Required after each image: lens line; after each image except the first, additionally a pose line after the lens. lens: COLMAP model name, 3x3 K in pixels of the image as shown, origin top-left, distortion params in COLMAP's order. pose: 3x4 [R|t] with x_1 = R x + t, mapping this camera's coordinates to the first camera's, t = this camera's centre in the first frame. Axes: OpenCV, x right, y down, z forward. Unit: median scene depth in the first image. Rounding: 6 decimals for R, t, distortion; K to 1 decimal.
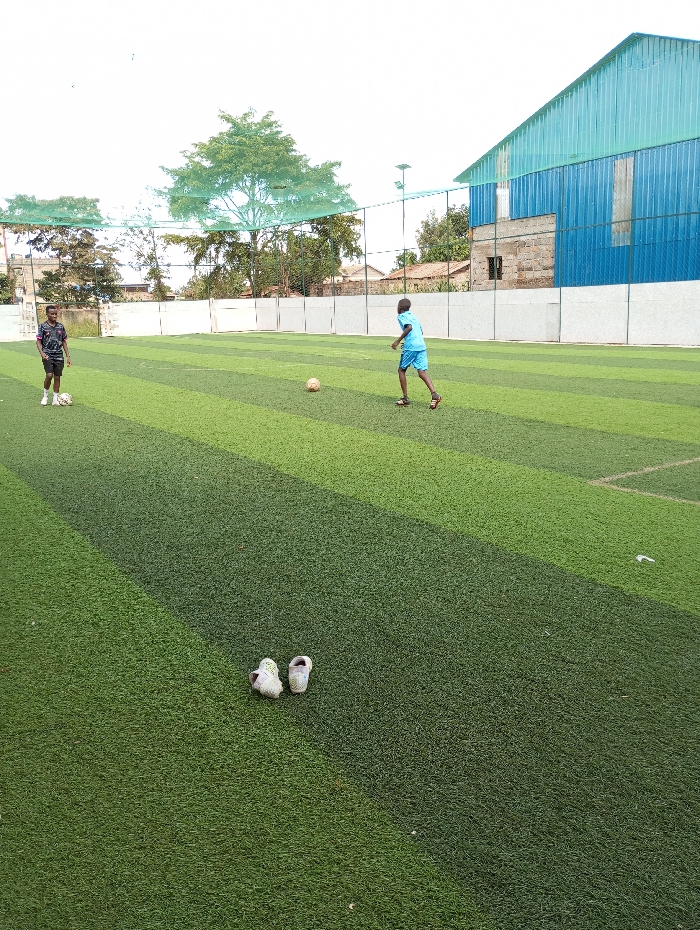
lens RADIAL K [[800.8, 0, 369.6], [0, 800.8, 458.2], [0, 0, 1]] dist [0.070277, -0.031068]
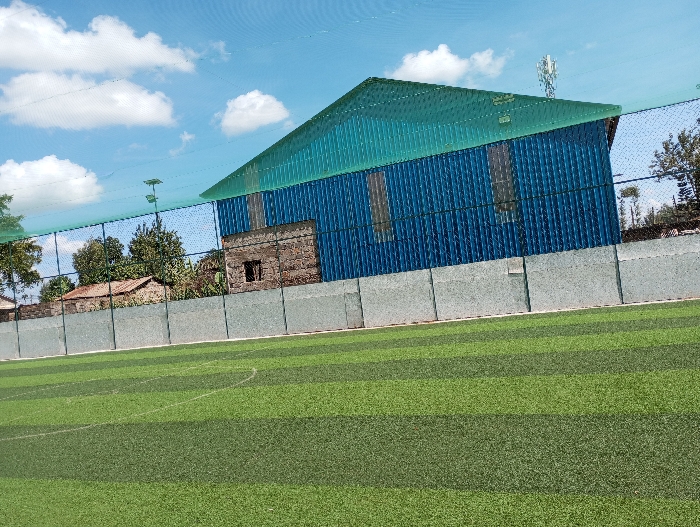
lens RADIAL K [[602.7, 0, 347.0], [0, 602.7, 255.6], [0, 0, 1]] dist [0.070277, -0.031068]
pose [[0.843821, -0.046189, 0.534633, -0.174886], [0.195491, 0.954286, -0.226102, -0.051634], [-0.499749, 0.295305, 0.814276, 0.288552]]
